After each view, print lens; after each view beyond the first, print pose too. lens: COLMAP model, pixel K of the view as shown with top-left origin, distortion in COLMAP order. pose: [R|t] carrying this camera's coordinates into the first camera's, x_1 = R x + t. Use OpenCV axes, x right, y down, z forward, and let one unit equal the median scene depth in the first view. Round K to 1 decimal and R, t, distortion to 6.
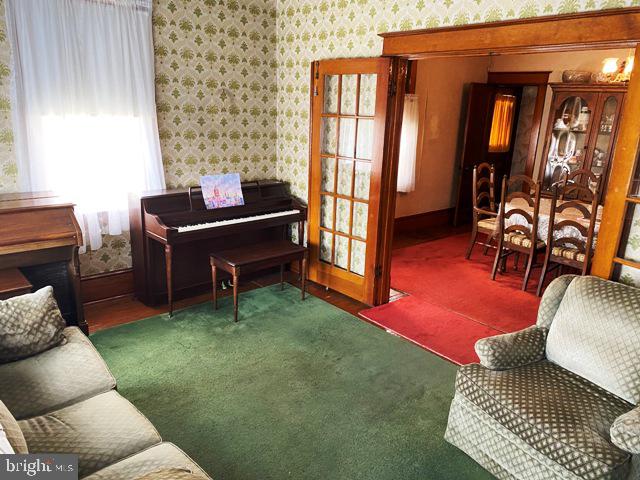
lens RADIAL K [[490.8, 0, 322.6], [0, 490.8, 241.6], [0, 0, 1]] dist [0.037938, -0.022372]
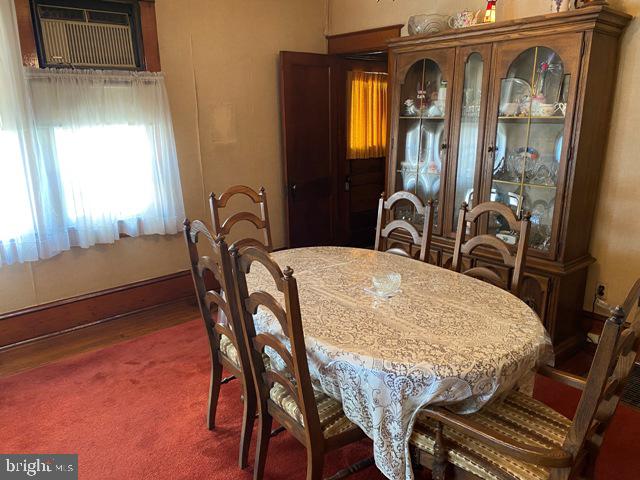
lens RADIAL K [[490.8, 0, 316.6], [0, 490.8, 244.1], [0, 0, 1]] dist [0.037938, -0.022372]
pose [[0.998113, -0.047471, -0.038937, 0.437874], [0.047285, 0.998865, -0.005679, -0.089497], [0.039163, 0.003827, 0.999226, 0.467146]]
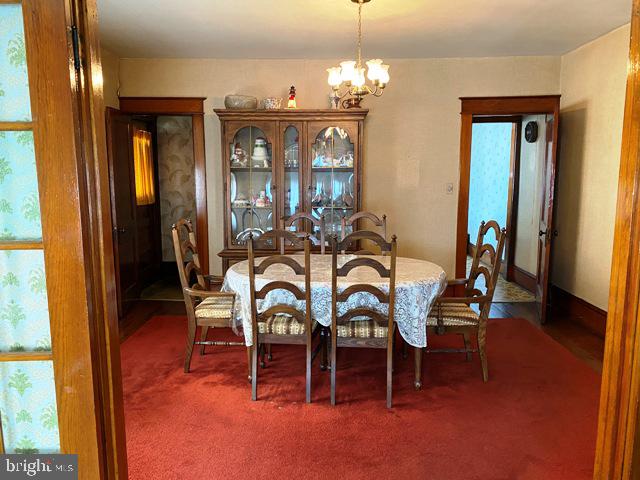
lens RADIAL K [[490.8, 0, 321.3], [0, 490.8, 239.9], [0, 0, 1]] dist [0.037938, -0.022372]
pose [[0.678308, -0.147687, 0.719782, -0.015723], [0.226685, 0.973870, -0.013803, -0.083387], [-0.698936, 0.172526, 0.694063, 0.435555]]
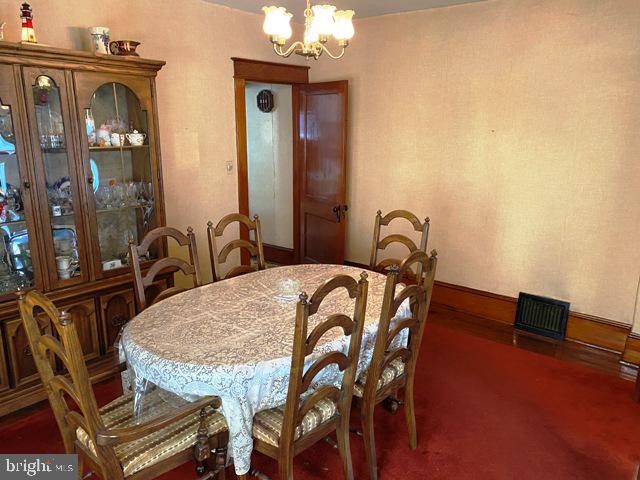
lens RADIAL K [[490.8, 0, 318.3], [0, 490.8, 237.7], [0, 0, 1]] dist [0.037938, -0.022372]
pose [[-0.169122, -0.267017, 0.948736, 0.036436], [0.244351, 0.921190, 0.302823, -0.238693], [-0.954825, 0.283038, -0.090548, 0.872366]]
